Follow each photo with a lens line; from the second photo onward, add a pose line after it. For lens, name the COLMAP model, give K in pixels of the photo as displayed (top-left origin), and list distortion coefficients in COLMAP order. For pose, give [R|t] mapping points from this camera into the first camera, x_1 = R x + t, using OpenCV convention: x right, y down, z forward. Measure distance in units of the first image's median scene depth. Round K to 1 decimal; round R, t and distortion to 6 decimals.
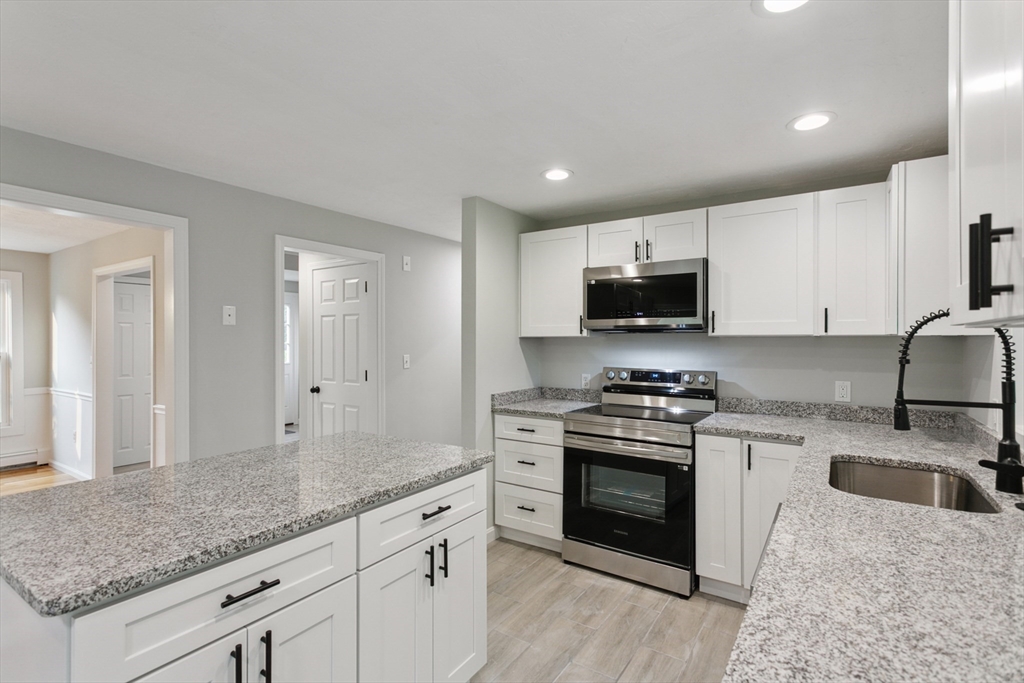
lens RADIAL K [[484.5, 0, 510.1], [0, 484.5, 339.5], [0, 0, 1]] dist [0.002662, 0.004150]
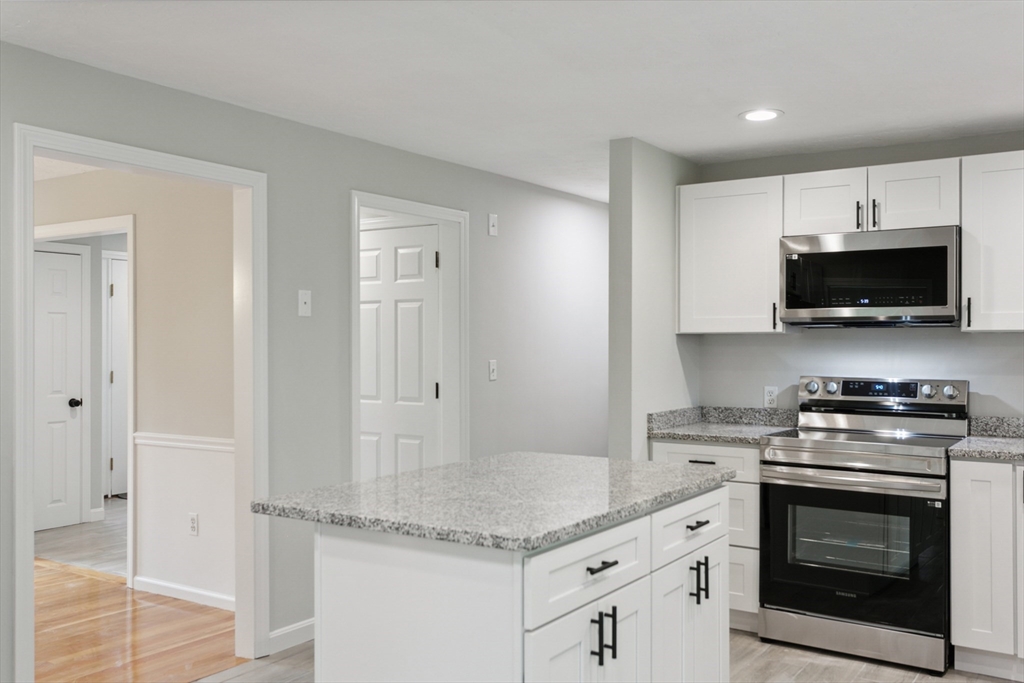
lens RADIAL K [[907.7, 0, 510.5], [0, 907.7, 342.9], [0, 0, 1]] dist [0.004684, 0.020856]
pose [[0.999986, 0.000221, 0.005207, -0.276794], [-0.000230, 0.999998, 0.001789, 0.007818], [-0.005206, -0.001790, 0.999985, -0.371549]]
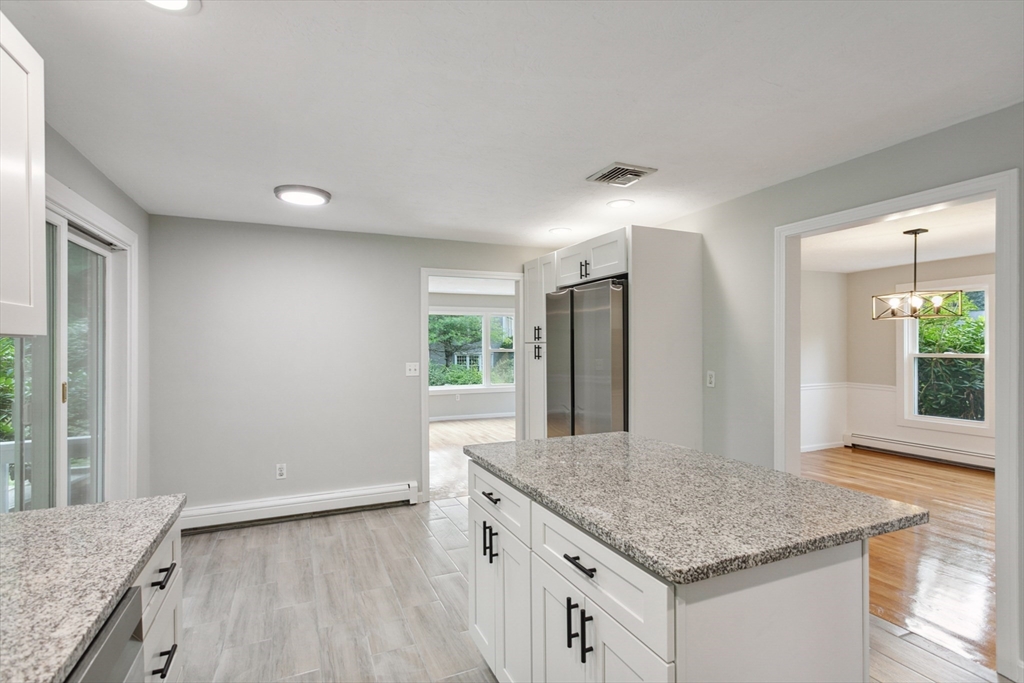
lens RADIAL K [[484.5, 0, 506.7], [0, 484.5, 344.0], [0, 0, 1]] dist [0.002662, 0.004150]
pose [[-0.532853, 0.001397, -0.846207, 0.937232], [0.008761, 0.999954, -0.003865, 0.004107], [0.846162, -0.009473, -0.532841, 2.171345]]
